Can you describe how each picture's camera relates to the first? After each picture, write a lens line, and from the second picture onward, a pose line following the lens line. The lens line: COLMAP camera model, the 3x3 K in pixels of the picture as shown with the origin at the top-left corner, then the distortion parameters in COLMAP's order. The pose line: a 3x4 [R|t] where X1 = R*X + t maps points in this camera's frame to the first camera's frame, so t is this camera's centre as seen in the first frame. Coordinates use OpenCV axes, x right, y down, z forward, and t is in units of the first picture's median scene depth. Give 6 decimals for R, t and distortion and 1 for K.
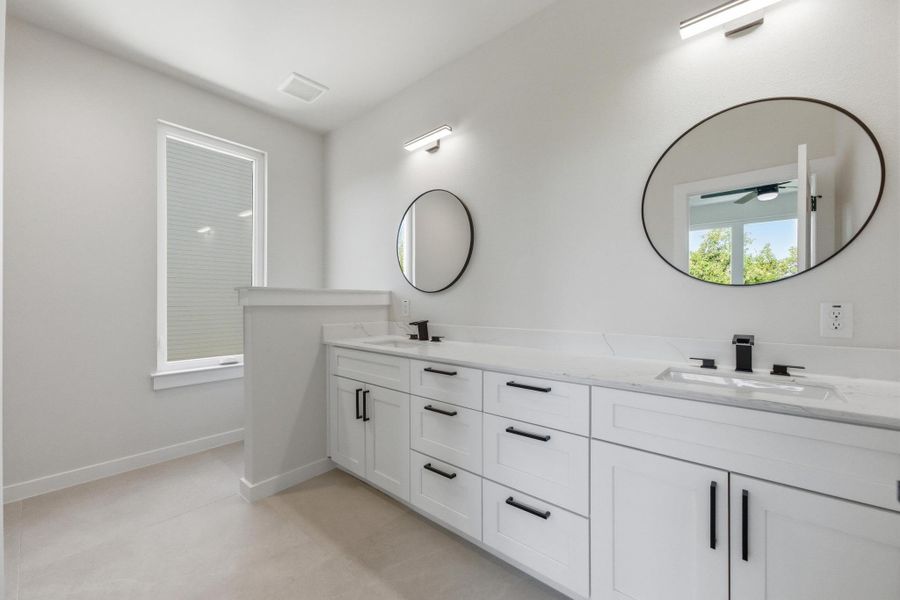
lens RADIAL K [[356.4, 0, 443.9], [0, 356.4, 302.2], [0, 0, 1]] dist [0.001845, 0.000196]
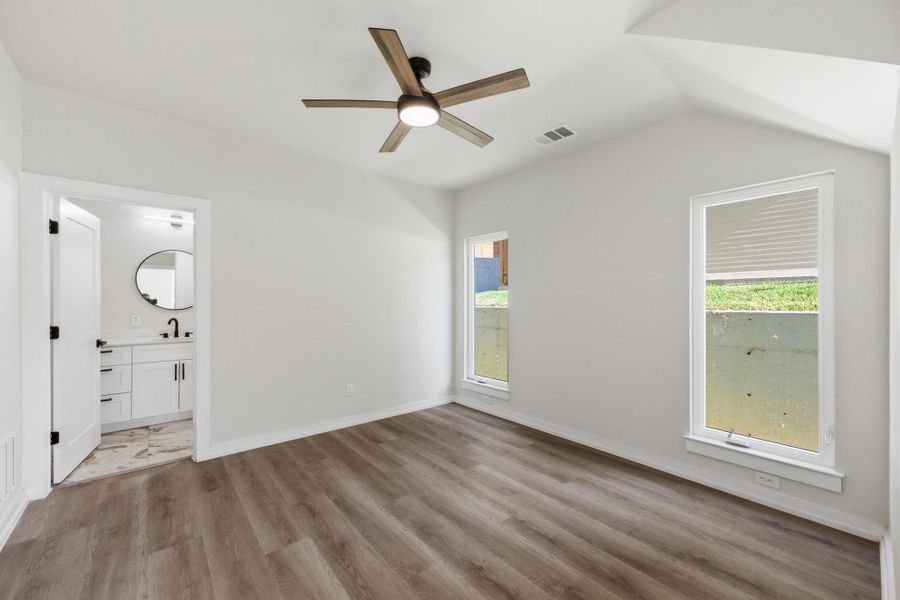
lens RADIAL K [[364.2, 0, 450.0], [0, 364.2, 300.0], [0, 0, 1]] dist [0.000790, -0.000046]
pose [[0.123208, -0.000817, 0.992381, -2.084455], [-0.004292, 0.999990, 0.001356, -0.148591], [-0.992372, -0.004426, 0.123203, -1.812223]]
